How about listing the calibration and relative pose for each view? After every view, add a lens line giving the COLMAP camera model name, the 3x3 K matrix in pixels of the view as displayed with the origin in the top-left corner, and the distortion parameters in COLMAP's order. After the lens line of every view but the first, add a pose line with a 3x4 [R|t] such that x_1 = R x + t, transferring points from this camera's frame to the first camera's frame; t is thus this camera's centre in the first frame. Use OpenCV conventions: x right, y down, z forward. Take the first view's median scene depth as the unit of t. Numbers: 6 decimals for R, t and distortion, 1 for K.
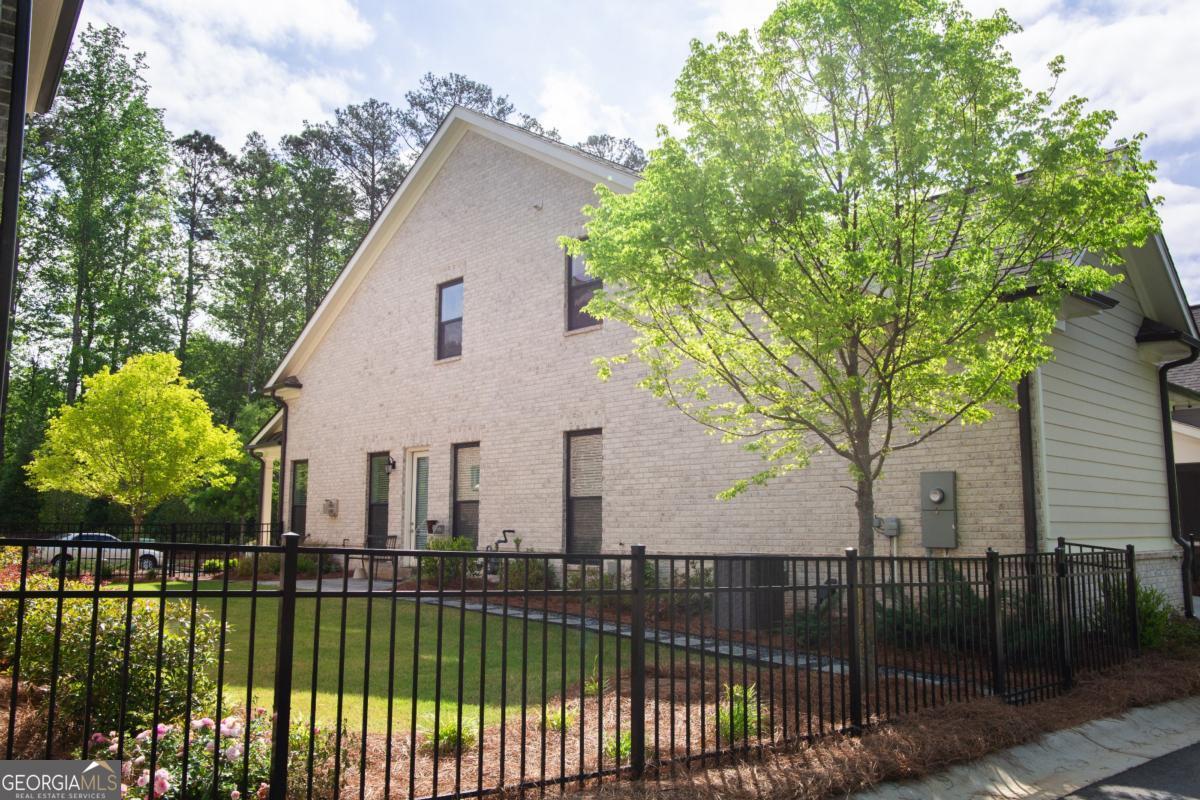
lens RADIAL K [[976.7, 0, 600.0], [0, 976.7, 400.0], [0, 0, 1]] dist [-0.007555, -0.002730]
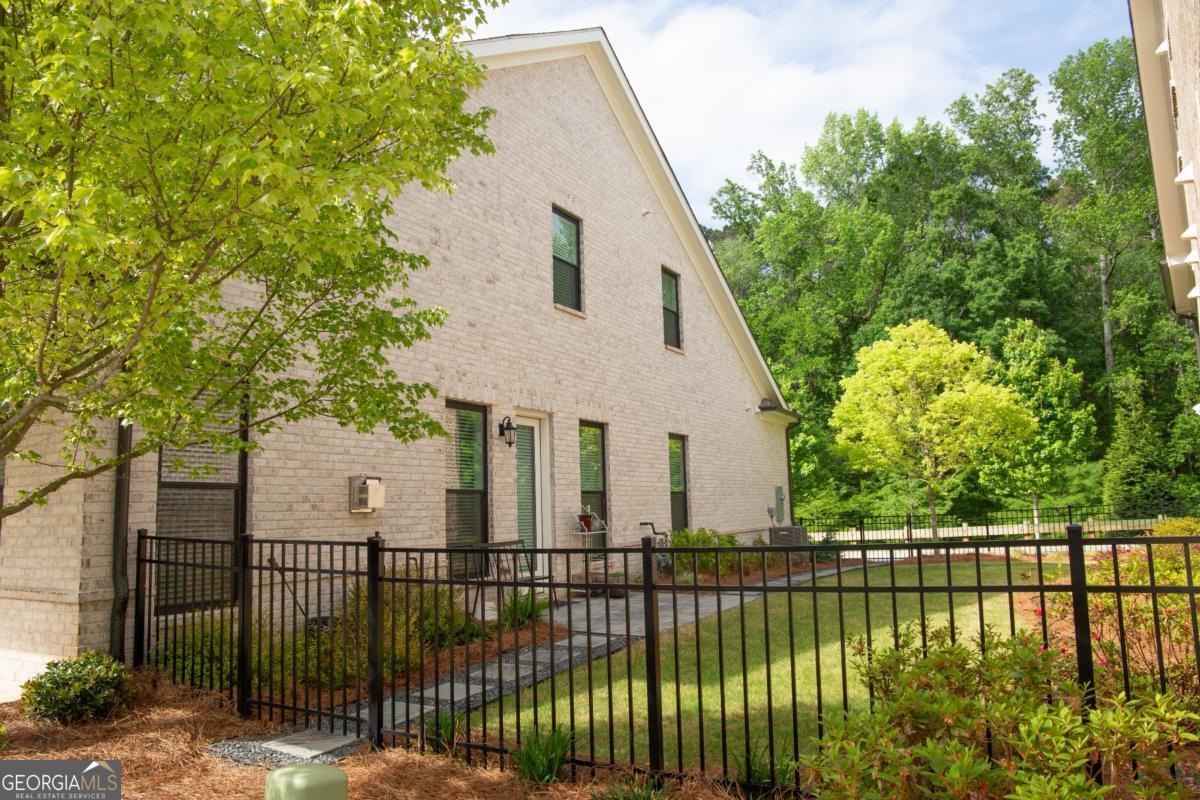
lens RADIAL K [[813.8, 0, 600.0], [0, 813.8, 400.0], [0, 0, 1]] dist [-0.090876, 0.001307]
pose [[-0.289992, 0.111647, 0.950494, -0.810763], [-0.126086, 0.980058, -0.153587, 0.133113], [-0.948687, -0.164383, -0.270132, 1.187402]]
